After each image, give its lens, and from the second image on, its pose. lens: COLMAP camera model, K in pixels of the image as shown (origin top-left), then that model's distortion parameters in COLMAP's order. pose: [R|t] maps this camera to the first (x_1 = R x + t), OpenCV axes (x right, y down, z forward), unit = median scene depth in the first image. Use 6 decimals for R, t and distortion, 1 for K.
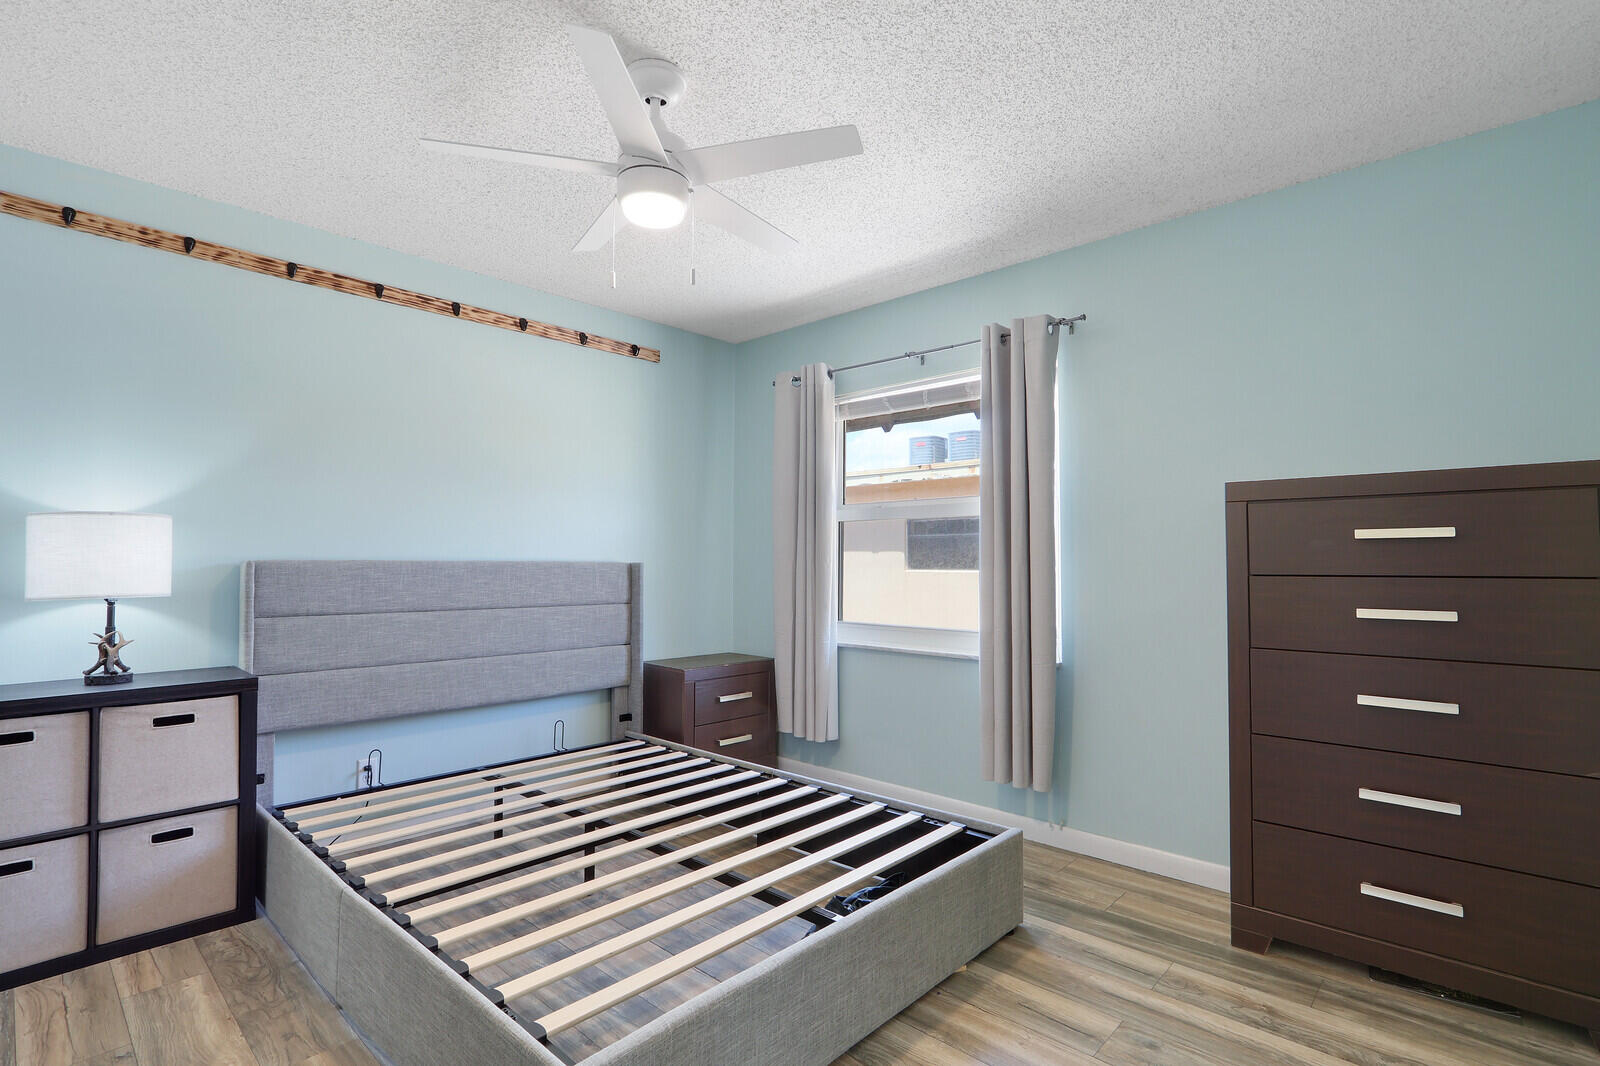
lens RADIAL K [[771.5, 0, 770.2], [0, 771.5, 523.8], [0, 0, 1]] dist [-0.000623, 0.000097]
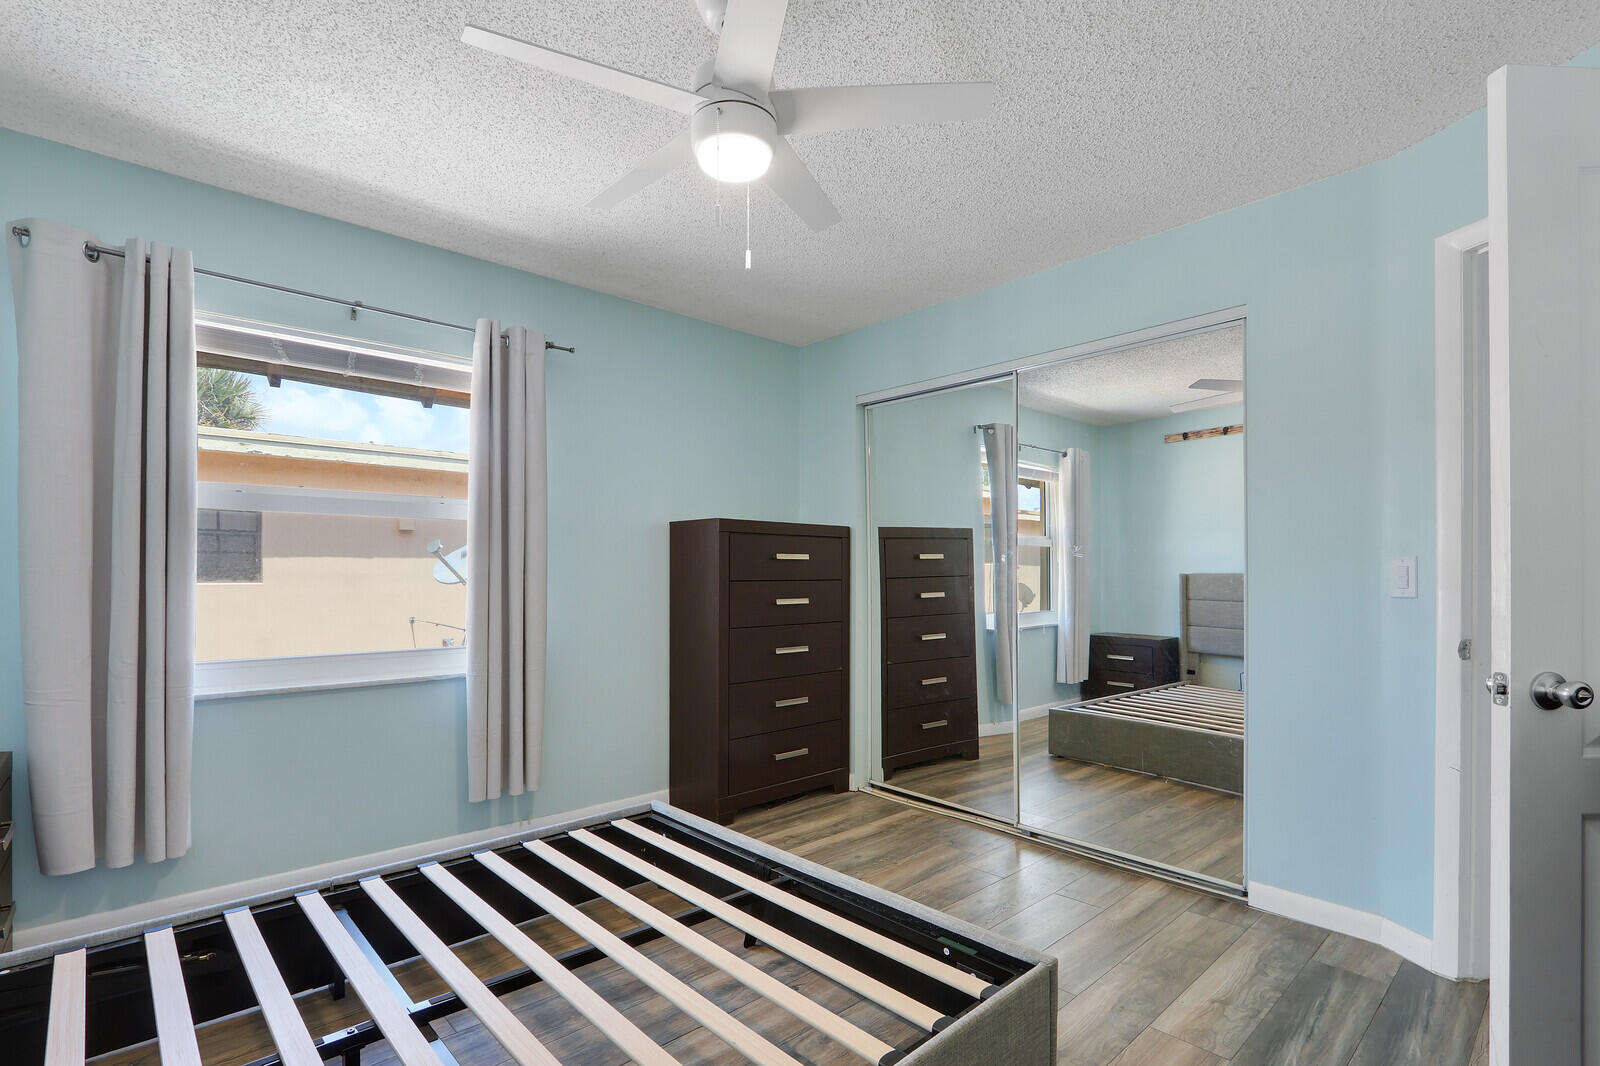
lens RADIAL K [[752.3, 0, 794.5], [0, 752.3, 583.2], [0, 0, 1]] dist [-0.010246, 0.000023]
pose [[0.063444, -0.004012, 0.997977, -0.612735], [-0.047894, 0.998827, 0.007060, 0.039752], [-0.996835, -0.048245, 0.063177, 0.565333]]
